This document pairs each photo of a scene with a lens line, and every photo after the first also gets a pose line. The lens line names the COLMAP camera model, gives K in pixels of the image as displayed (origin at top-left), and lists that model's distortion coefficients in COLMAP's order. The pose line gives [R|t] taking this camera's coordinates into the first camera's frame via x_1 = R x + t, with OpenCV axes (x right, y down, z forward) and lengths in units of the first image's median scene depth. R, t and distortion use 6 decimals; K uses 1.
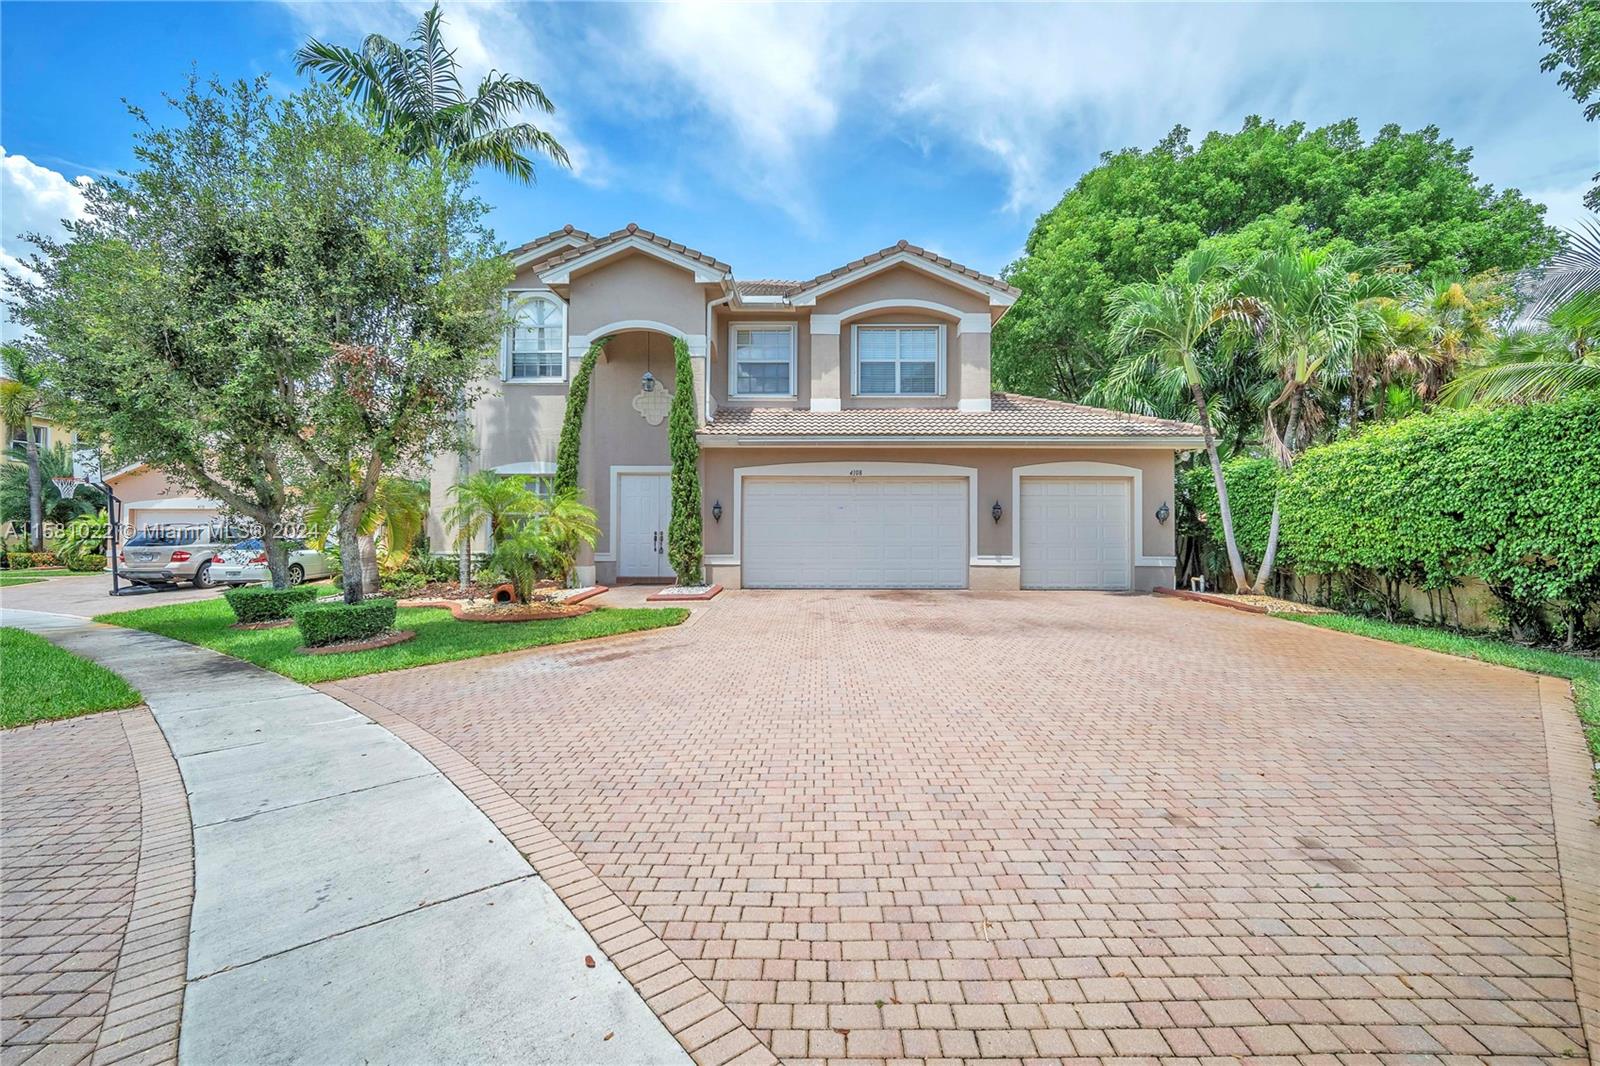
lens RADIAL K [[716.6, 0, 797.3], [0, 716.6, 532.1], [0, 0, 1]] dist [-0.010041, 0.000415]
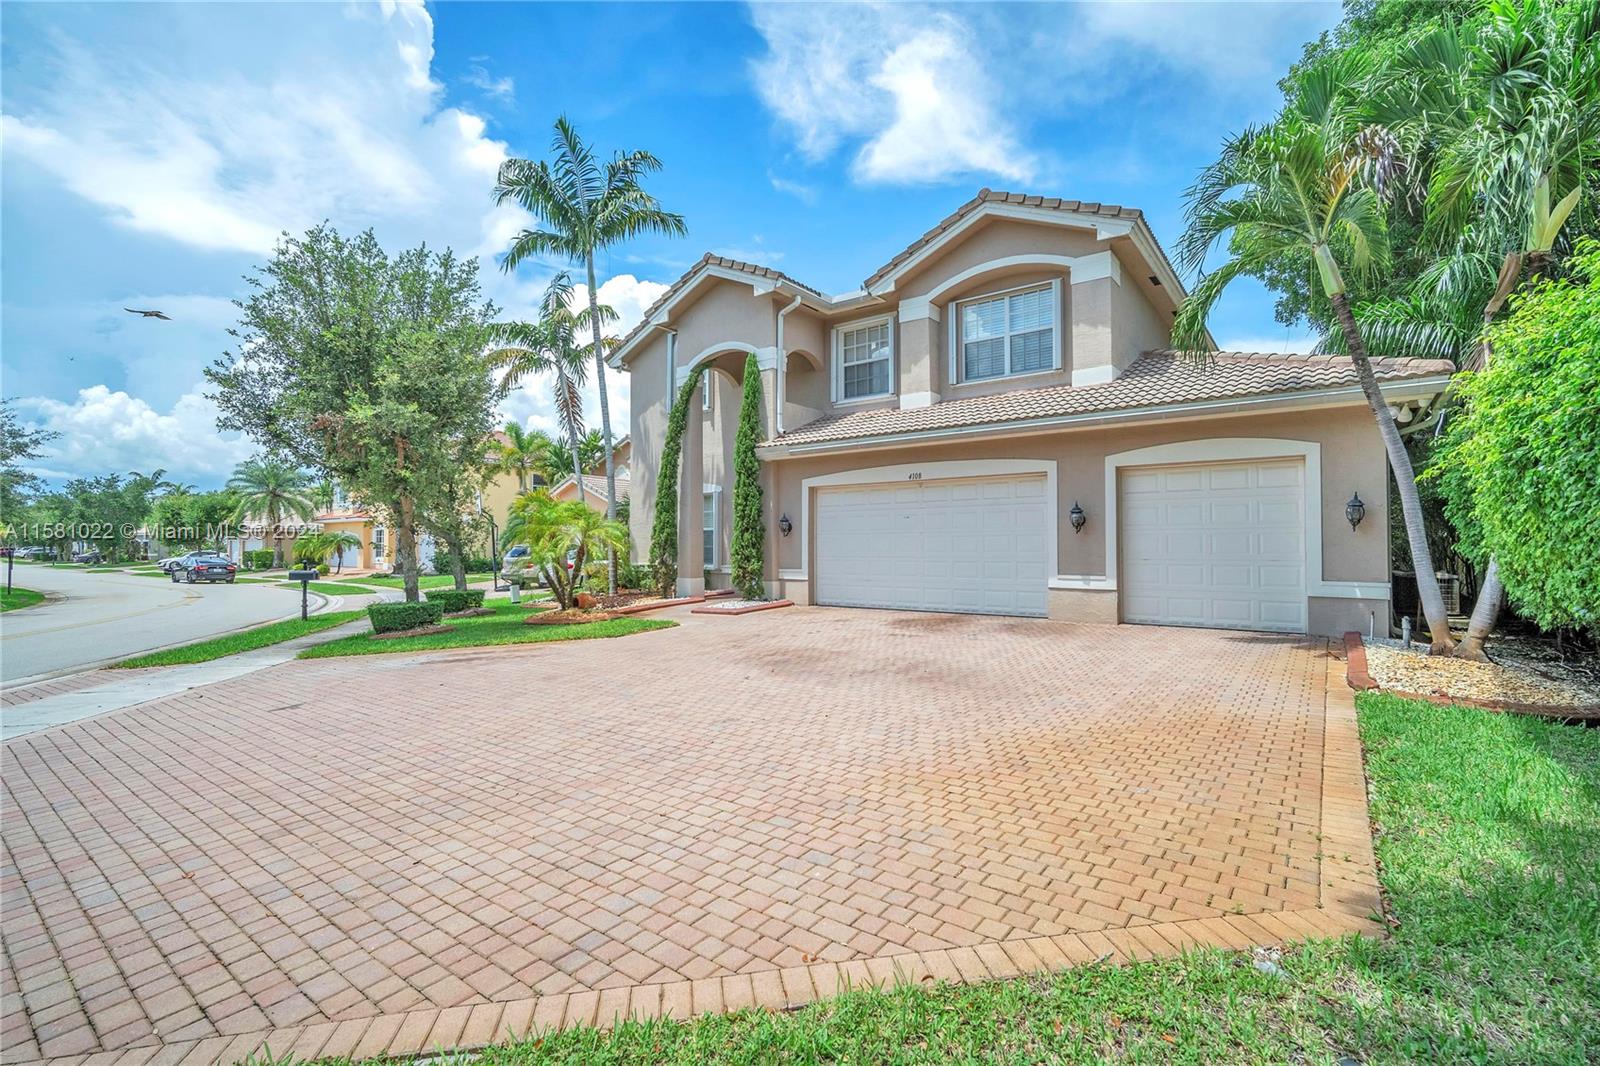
lens RADIAL K [[716.6, 0, 802.6], [0, 716.6, 539.4], [0, 0, 1]] dist [-0.010041, 0.000415]
pose [[0.808083, -0.010819, -0.588970, 0.446381], [0.008203, 0.999941, -0.007114, -0.001830], [0.589012, 0.000918, 0.808124, 0.209925]]
